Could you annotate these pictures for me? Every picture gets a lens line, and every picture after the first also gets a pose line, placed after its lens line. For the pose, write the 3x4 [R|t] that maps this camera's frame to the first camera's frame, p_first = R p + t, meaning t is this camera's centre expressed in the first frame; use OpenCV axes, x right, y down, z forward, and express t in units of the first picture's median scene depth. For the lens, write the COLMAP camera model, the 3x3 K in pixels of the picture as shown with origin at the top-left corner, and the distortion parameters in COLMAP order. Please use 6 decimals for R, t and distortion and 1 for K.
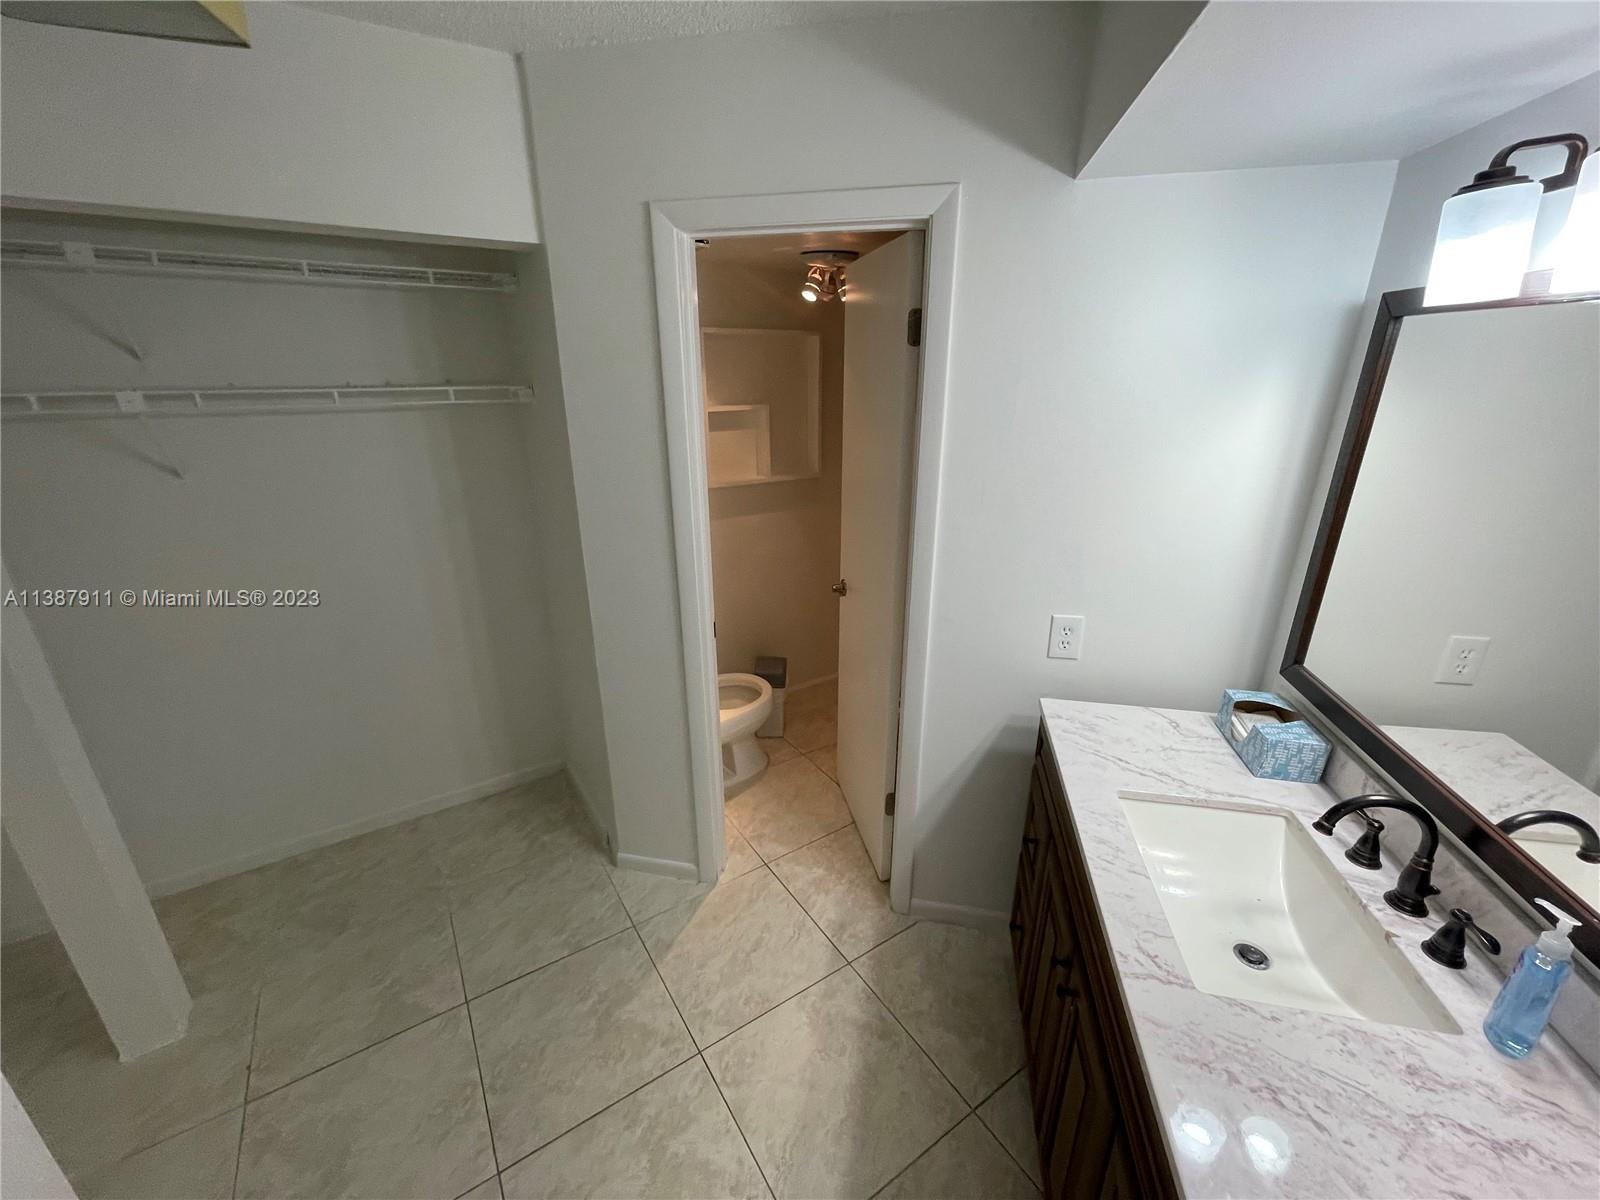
lens RADIAL K [[648.7, 0, 799.6], [0, 648.7, 607.2], [0, 0, 1]] dist [0.000568, 0.000084]
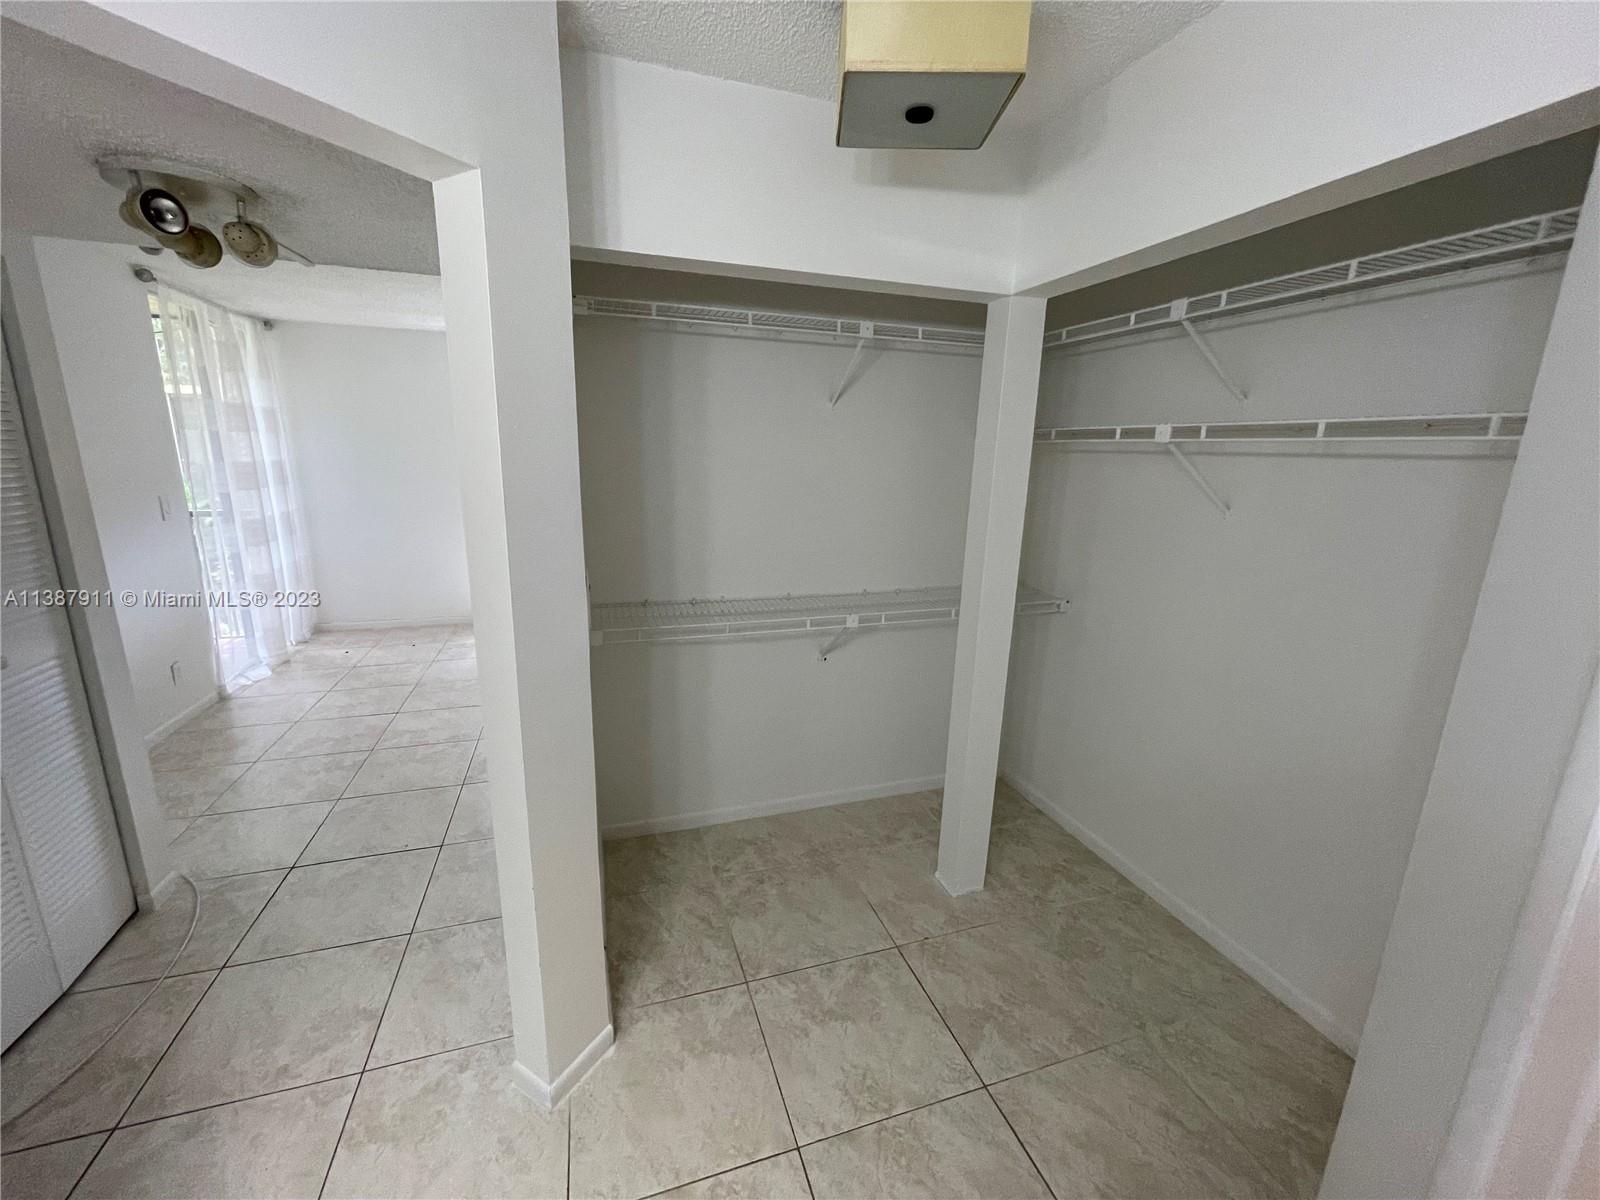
lens RADIAL K [[647.8, 0, 798.7], [0, 647.8, 602.4], [0, 0, 1]] dist [0.002748, 0.000529]
pose [[-0.264821, 0.213537, -0.940357, 0.218241], [-0.354937, 0.885126, 0.300952, -0.134420], [0.896599, 0.413466, -0.158608, 0.573850]]
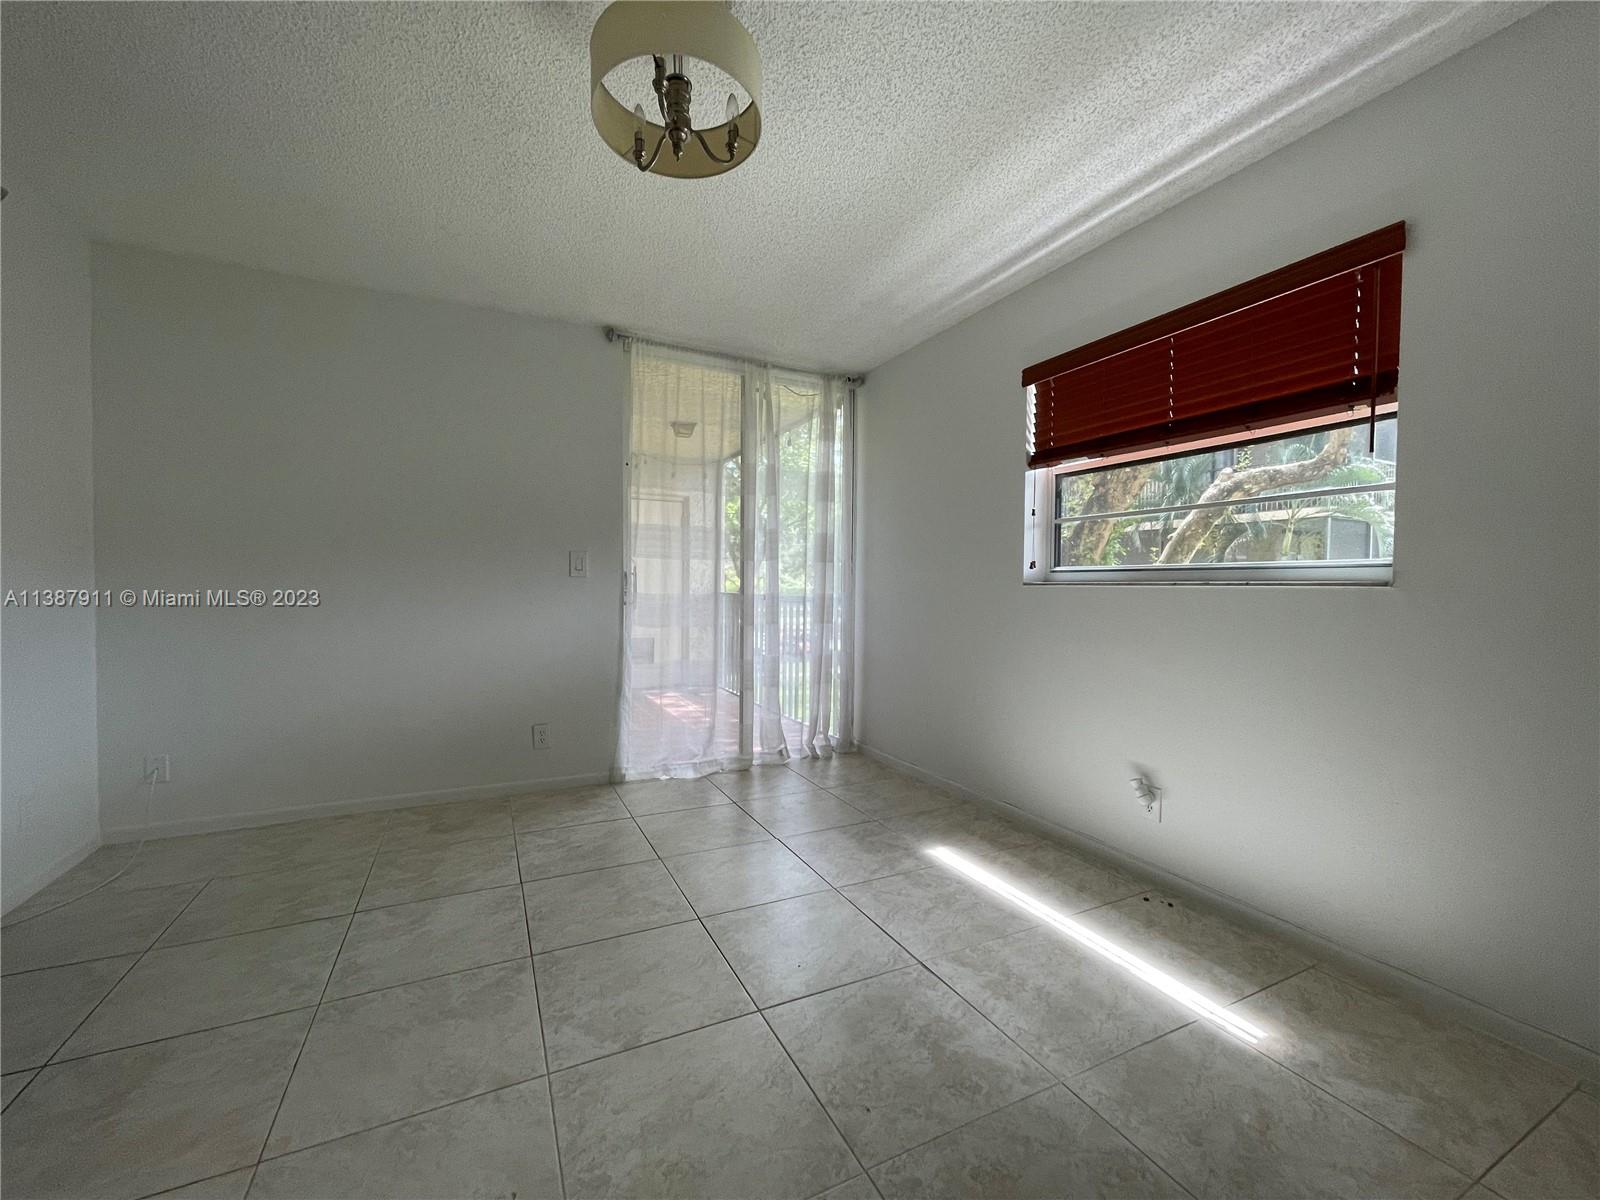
lens RADIAL K [[647.8, 0, 798.7], [0, 647.8, 602.4], [0, 0, 1]] dist [0.002748, 0.000529]
pose [[-0.991785, -0.010869, 0.127450, -1.730993], [0.037334, 0.928400, 0.369703, 0.247483], [-0.122343, 0.371424, -0.920368, 0.192646]]
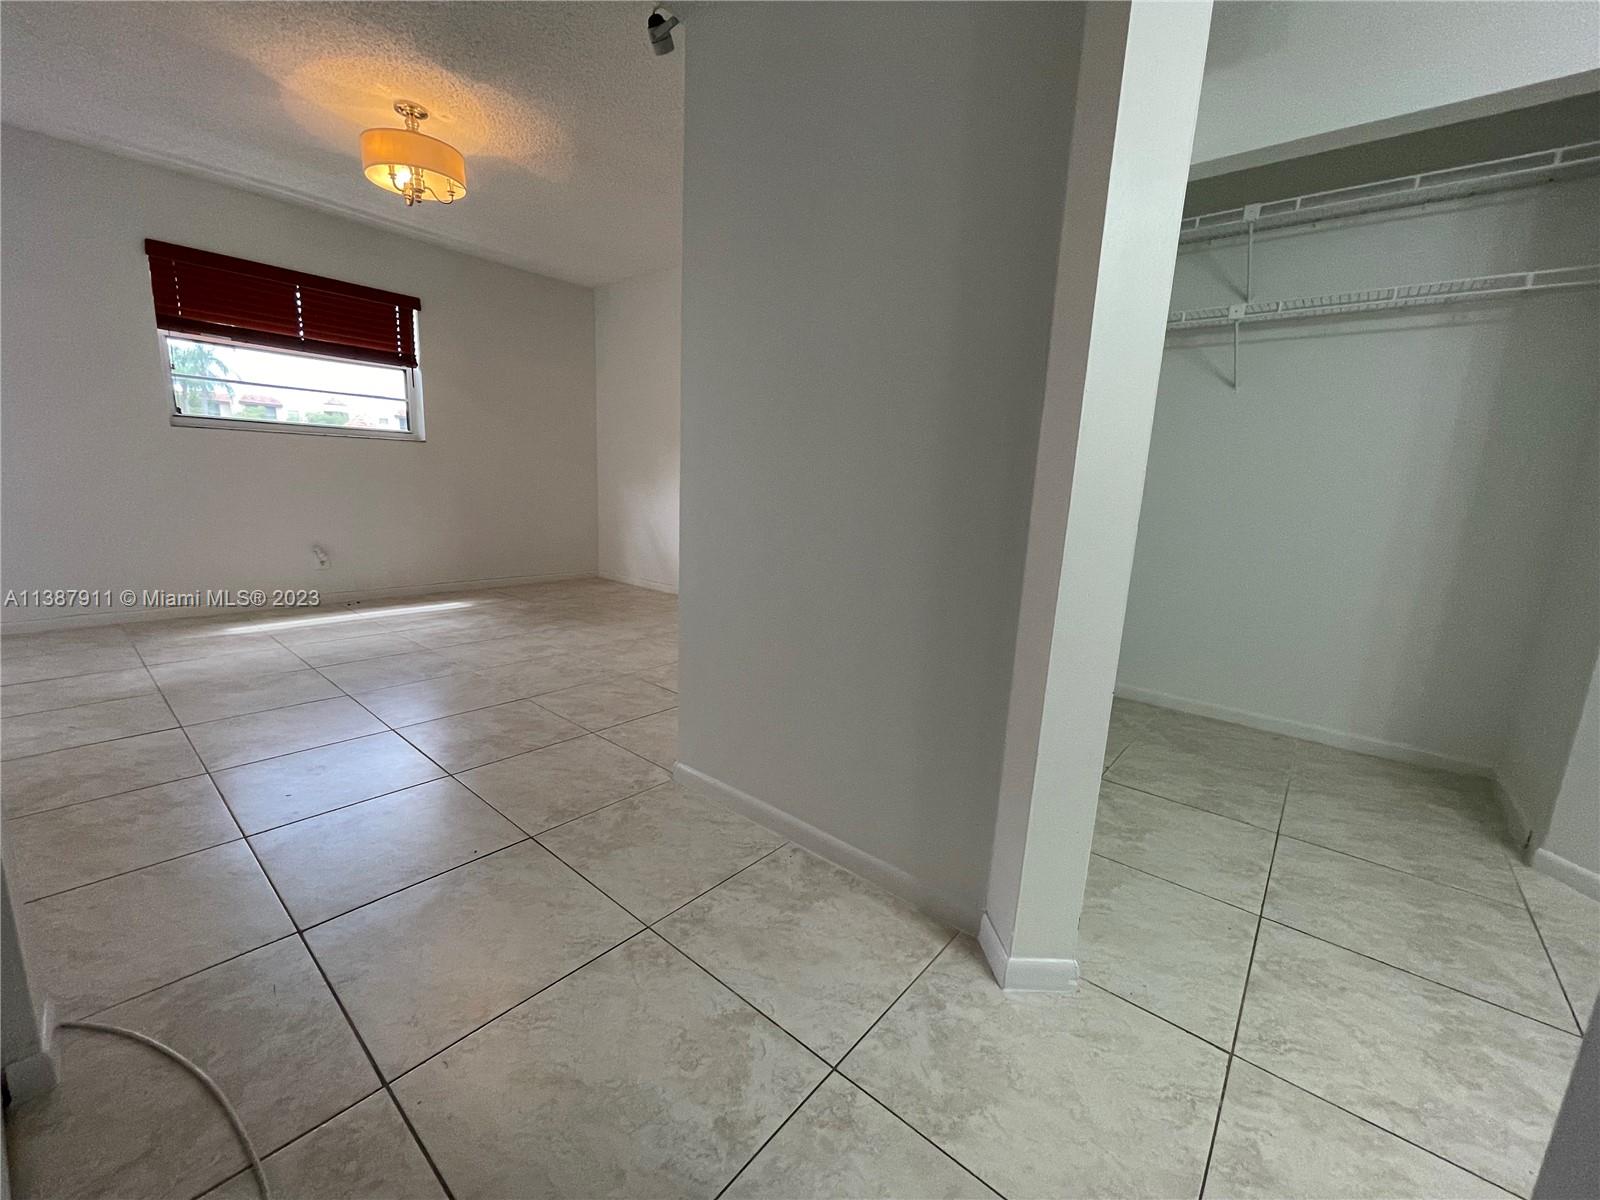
lens RADIAL K [[647.8, 0, 798.7], [0, 647.8, 602.4], [0, 0, 1]] dist [0.002748, 0.000529]
pose [[0.284971, 0.192054, -0.939099, 0.143820], [-0.372190, 0.925020, 0.076233, 0.425282], [0.883327, 0.327799, 0.335085, -0.113108]]
